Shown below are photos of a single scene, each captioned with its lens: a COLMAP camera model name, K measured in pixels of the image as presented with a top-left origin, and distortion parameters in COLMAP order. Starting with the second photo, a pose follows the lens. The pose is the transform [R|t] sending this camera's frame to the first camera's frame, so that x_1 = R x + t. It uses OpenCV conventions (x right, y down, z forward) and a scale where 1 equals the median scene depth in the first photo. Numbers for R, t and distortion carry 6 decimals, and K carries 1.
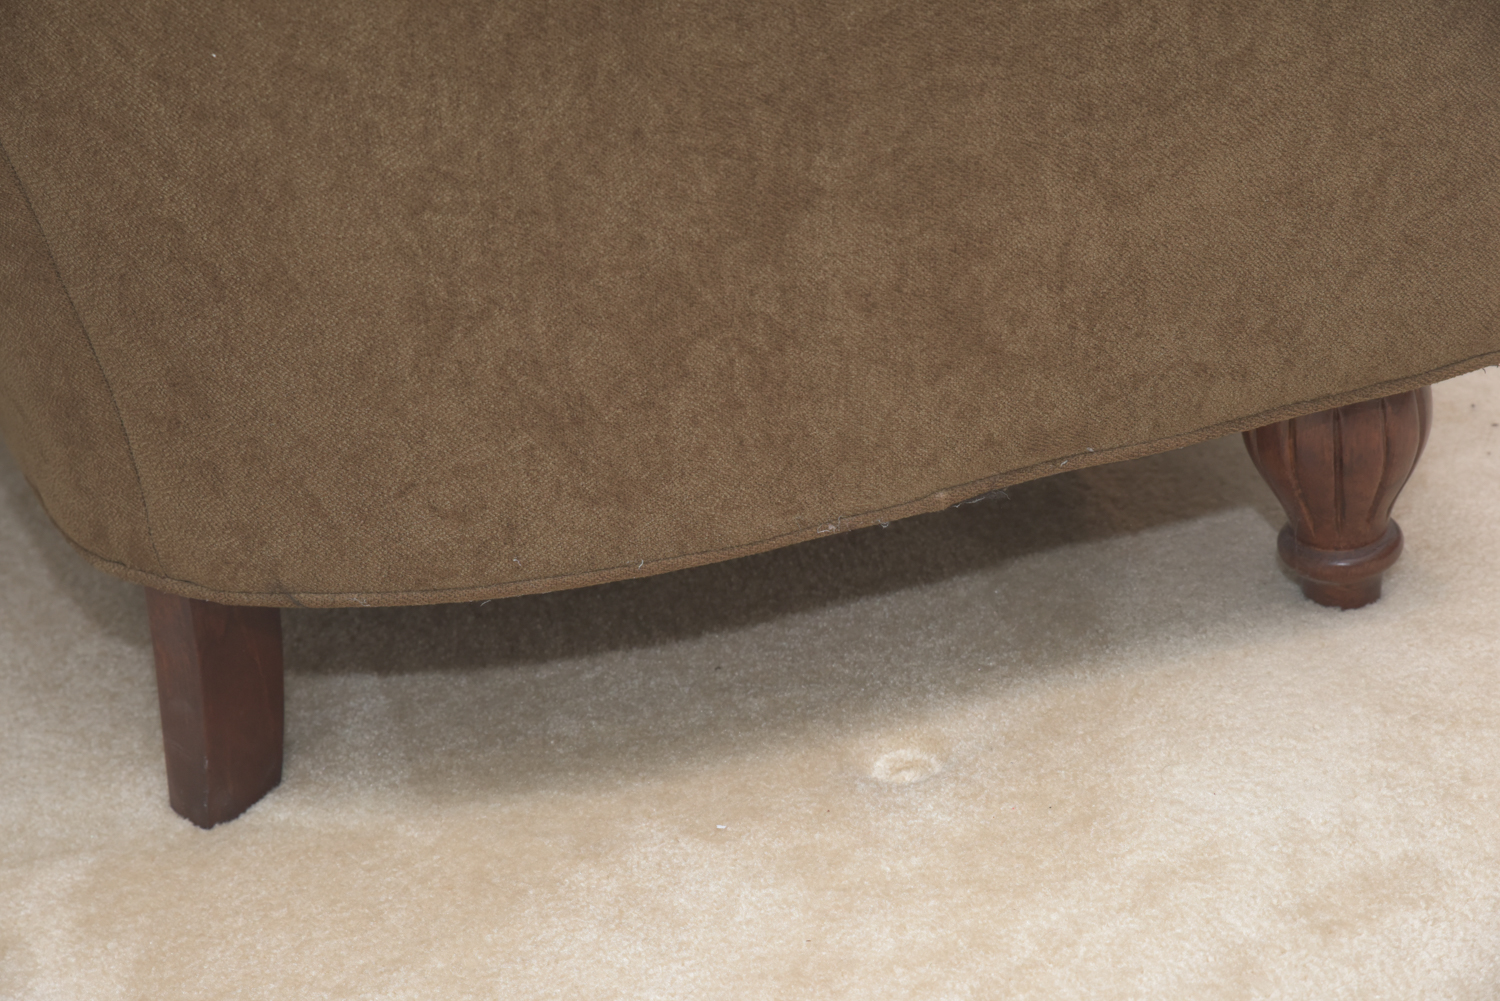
lens RADIAL K [[2663.3, 0, 750.0], [0, 2663.3, 500.5], [0, 0, 1]] dist [0.123845, 0.307984]
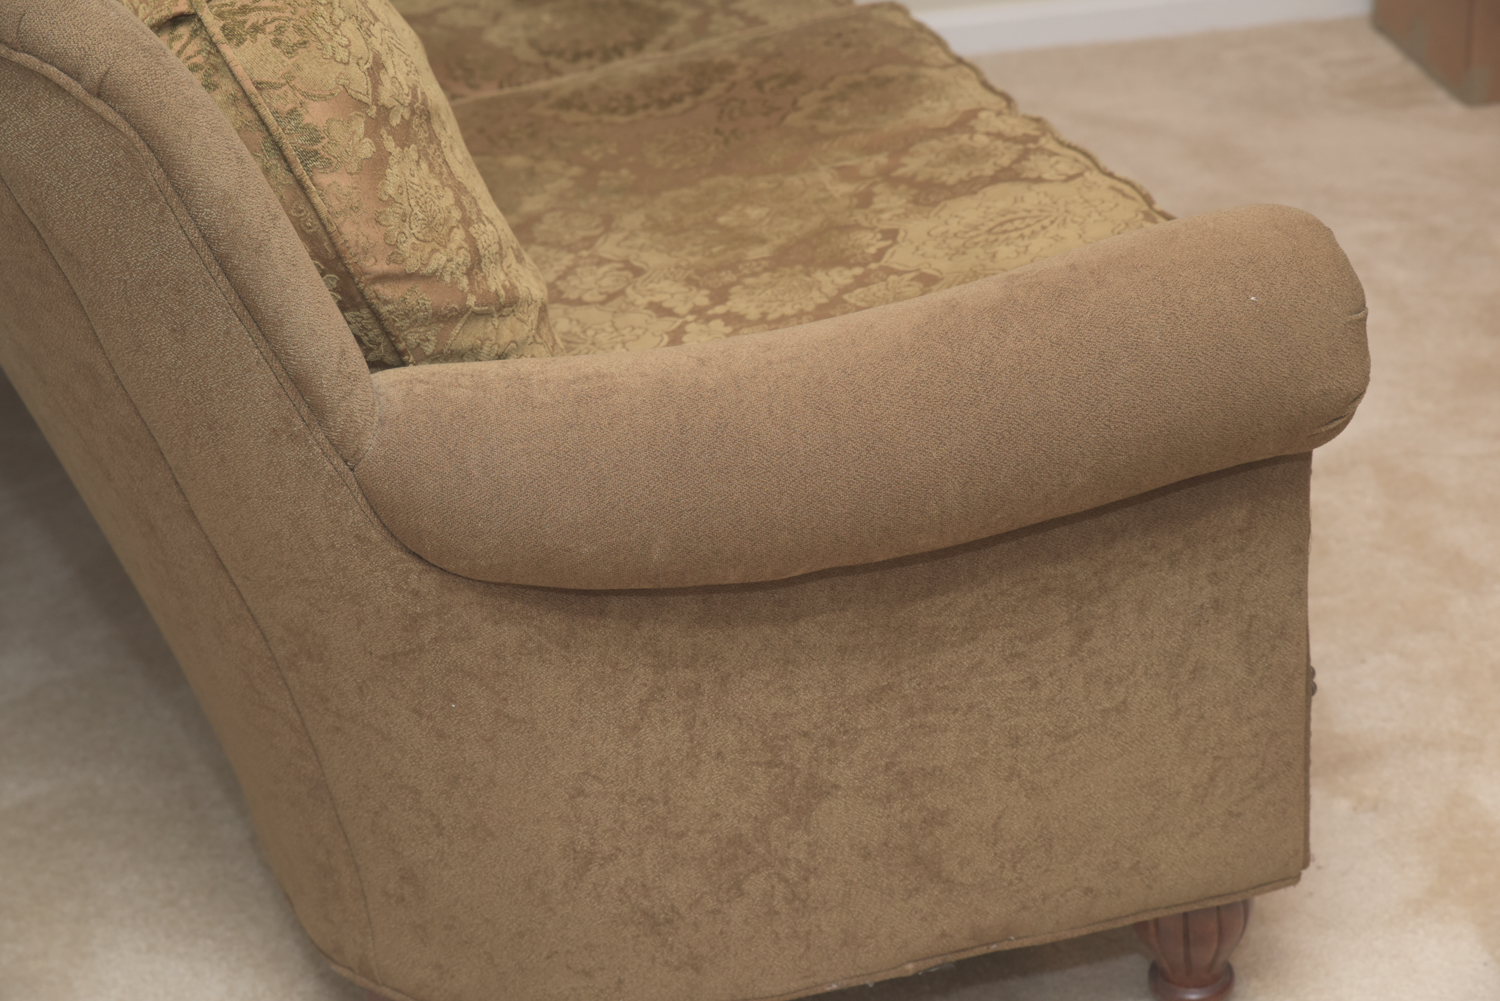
lens RADIAL K [[2663.3, 0, 750.0], [0, 2663.3, 500.5], [0, 0, 1]] dist [0.123845, 0.307984]
pose [[0.998619, 0.051442, -0.010648, -0.014930], [-0.051311, 0.998608, 0.012183, -0.286294], [0.011260, -0.011620, 0.999869, -0.506451]]
